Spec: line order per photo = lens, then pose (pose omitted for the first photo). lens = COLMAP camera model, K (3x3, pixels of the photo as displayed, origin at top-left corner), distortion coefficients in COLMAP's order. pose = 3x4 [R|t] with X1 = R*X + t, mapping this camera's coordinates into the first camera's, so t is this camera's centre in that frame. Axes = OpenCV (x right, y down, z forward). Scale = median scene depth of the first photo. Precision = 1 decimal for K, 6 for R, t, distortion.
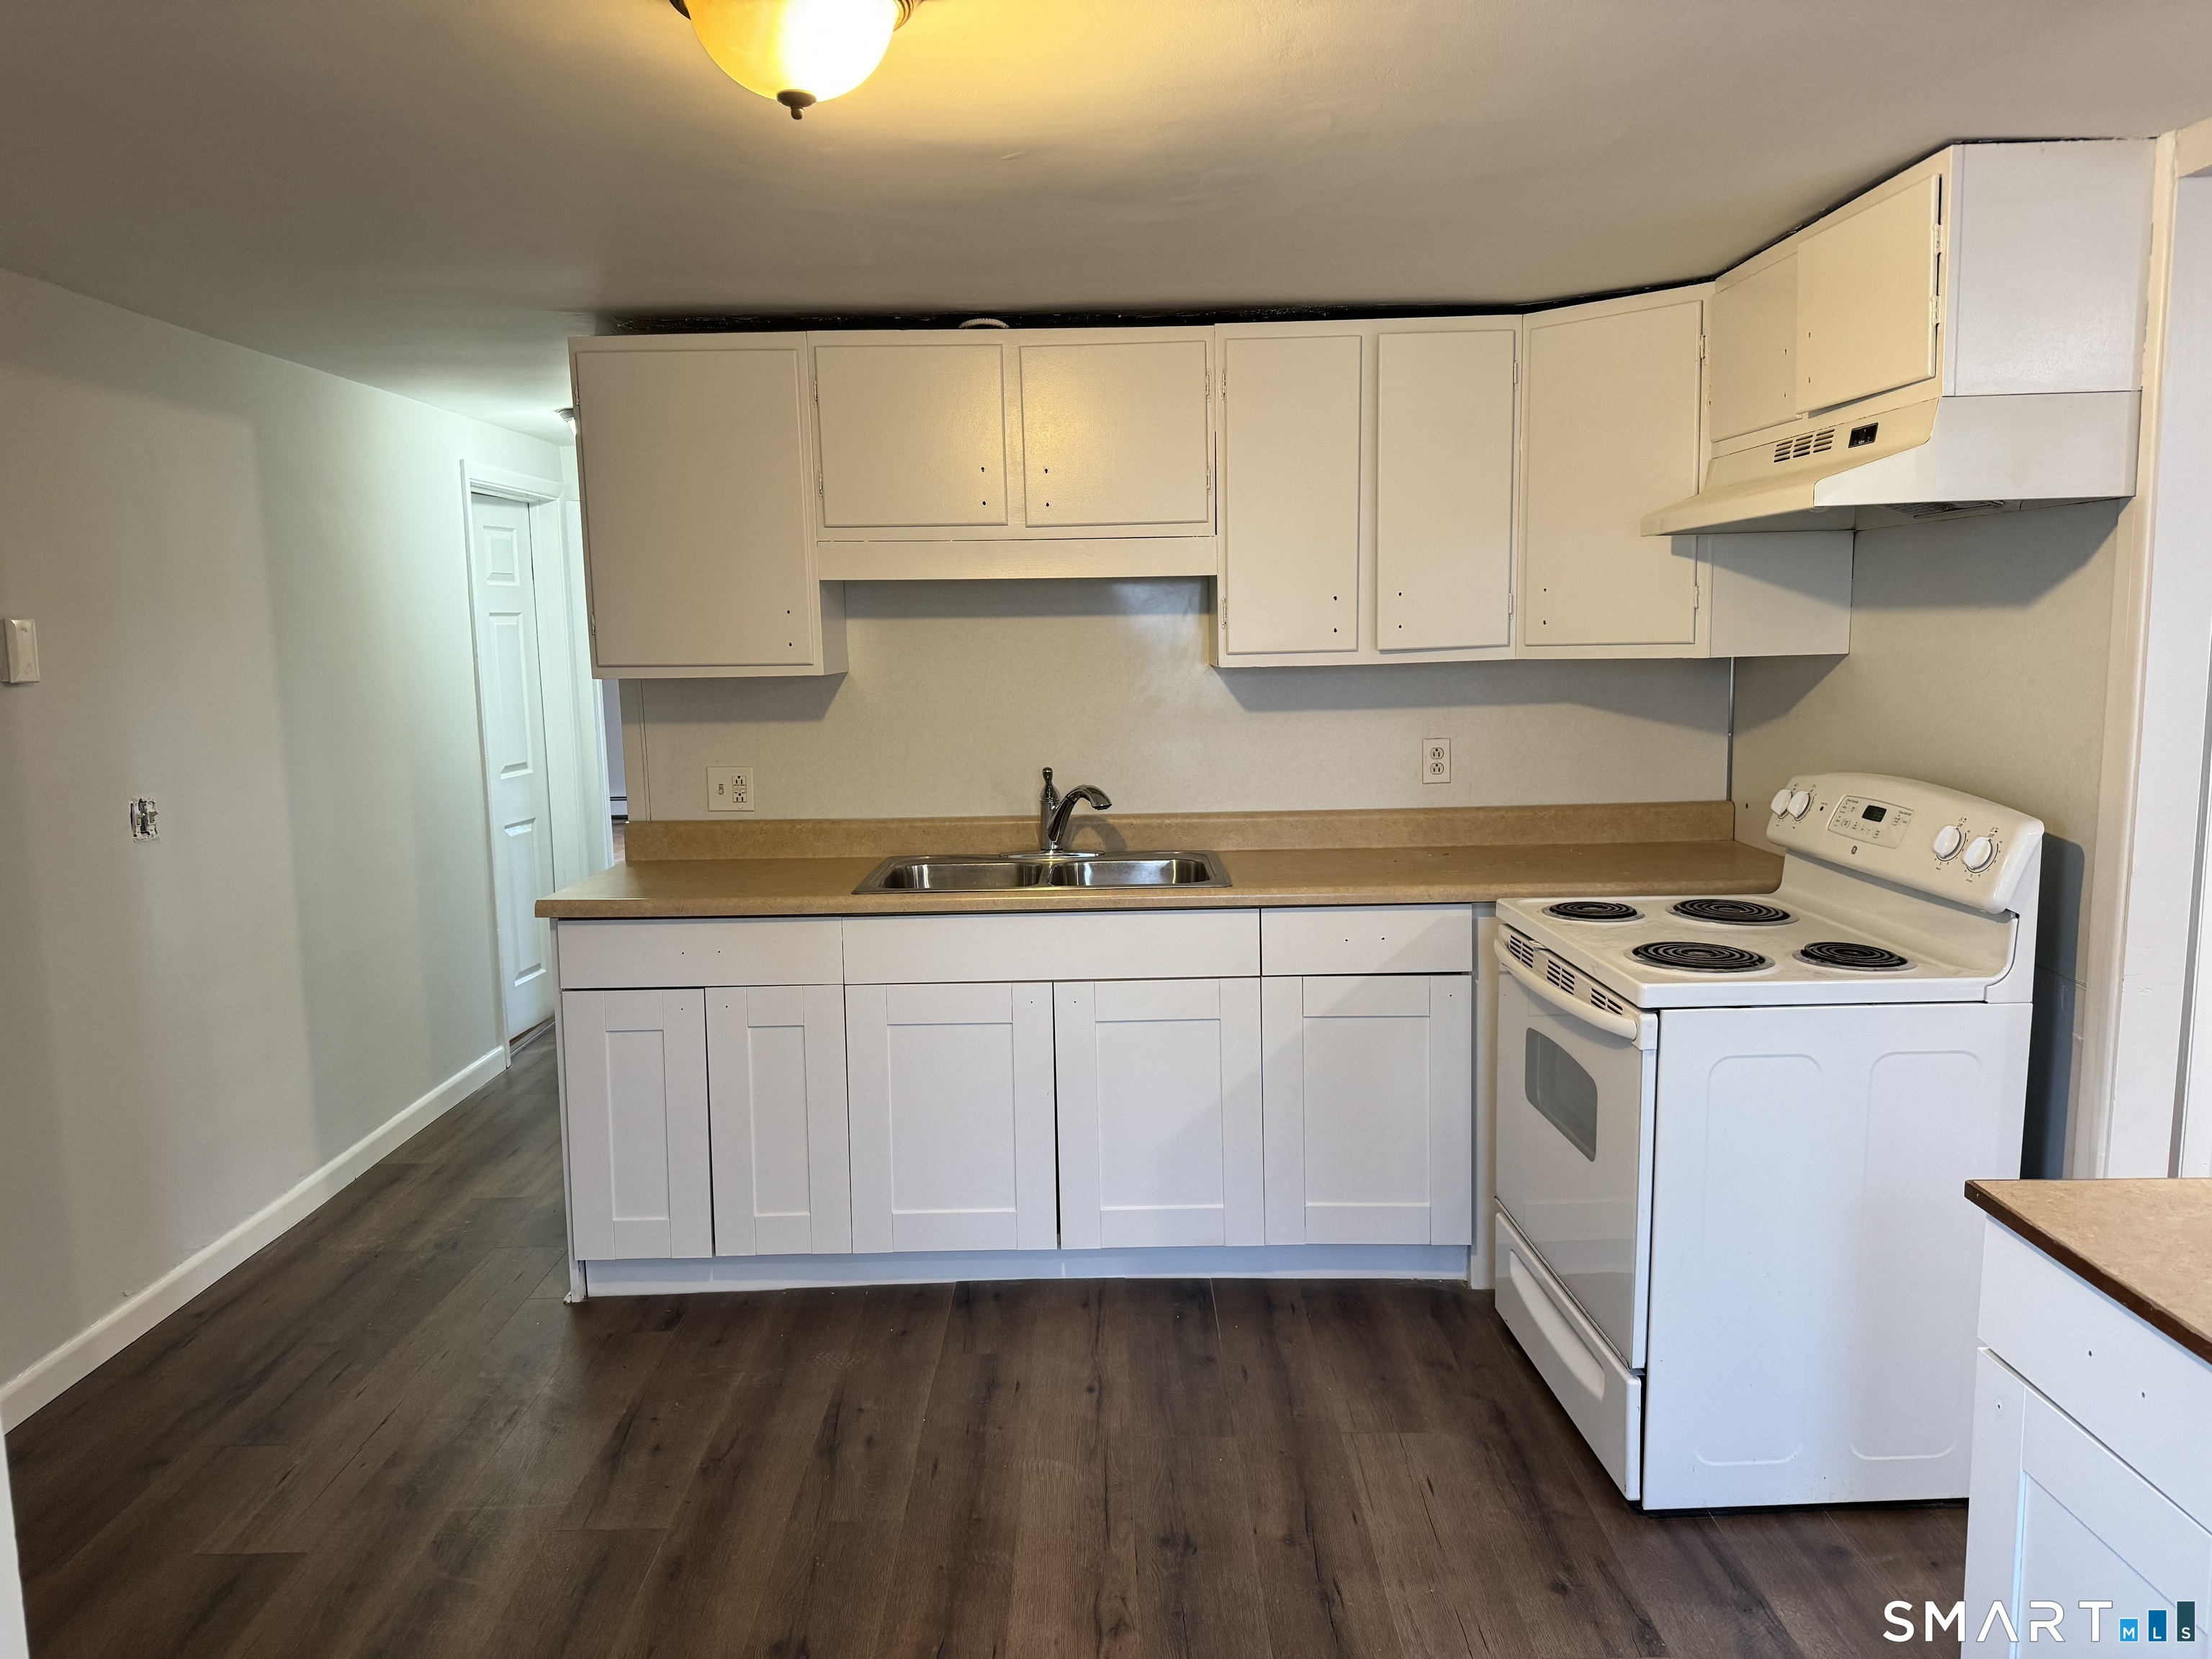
lens RADIAL K [[1576.5, 0, 1106.0], [0, 1576.5, 829.5], [0, 0, 1]] dist [-0.002795, -0.000942]
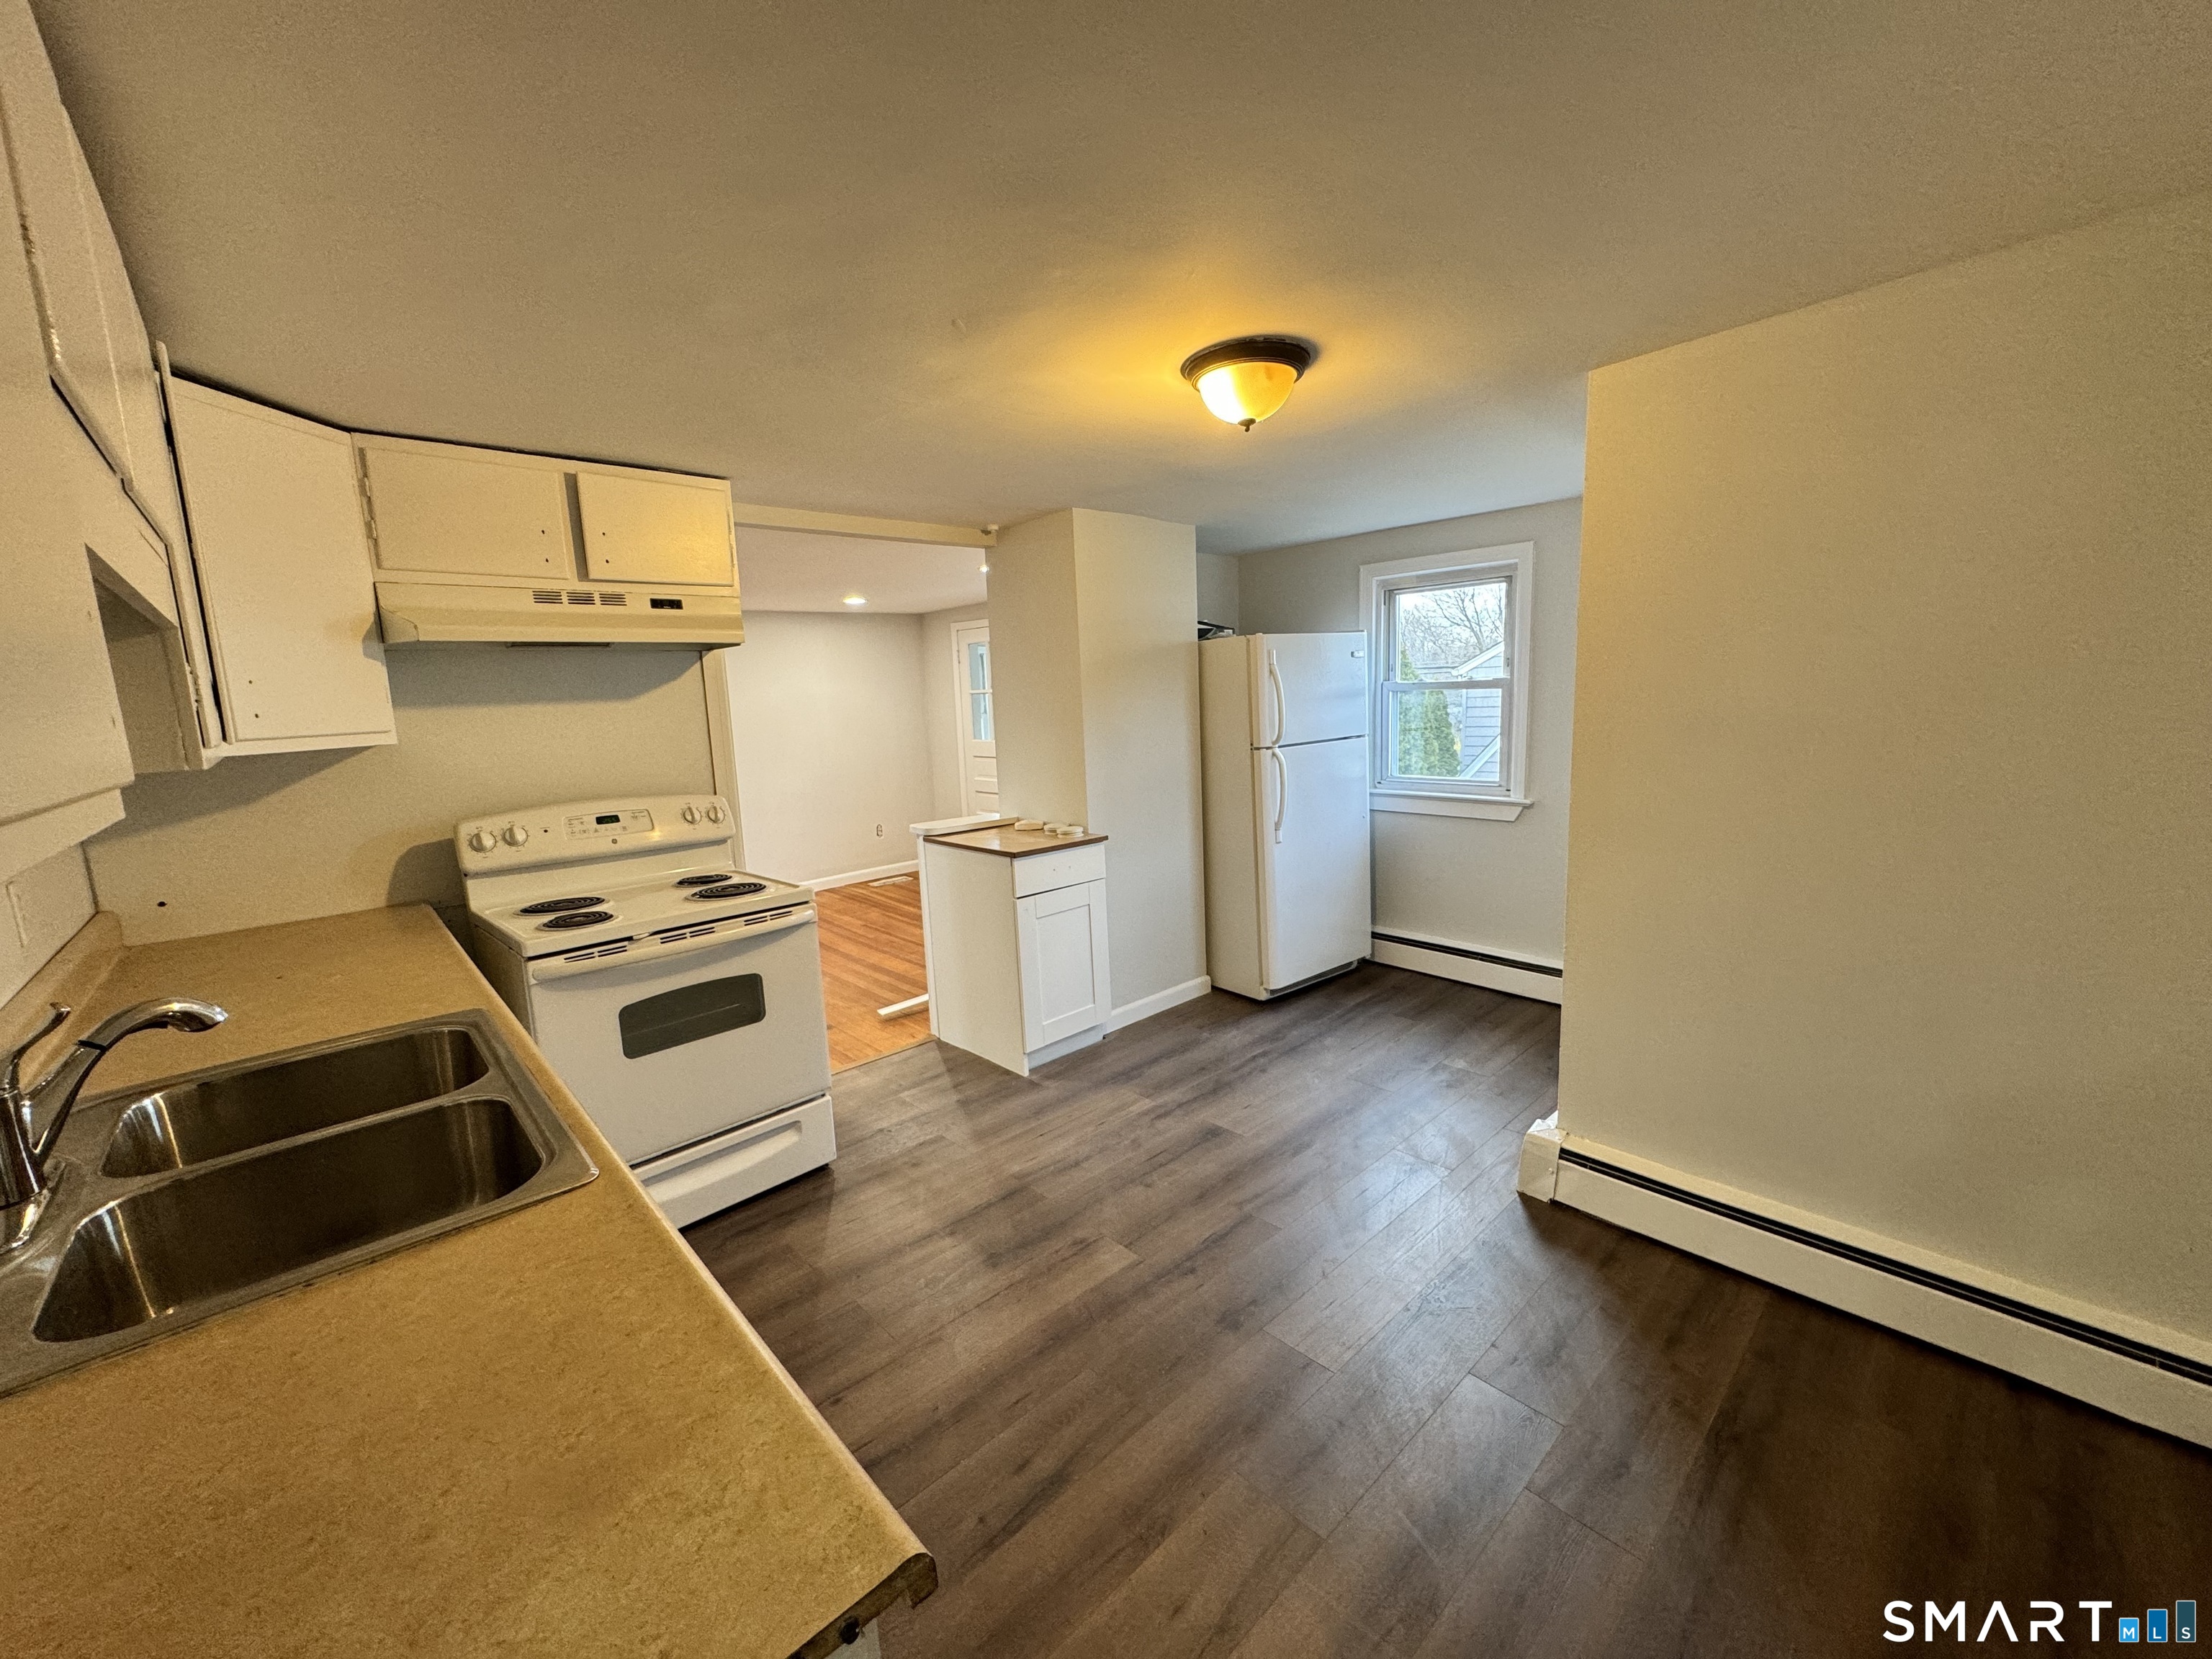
lens RADIAL K [[880.7, 0, 1106.0], [0, 880.7, 829.5], [0, 0, 1]] dist [-0.001155, -0.000024]
pose [[-0.681663, -0.070233, 0.728287, -0.600628], [0.148601, 0.961347, 0.231796, -0.146080], [-0.716417, 0.266231, -0.644878, 1.265529]]
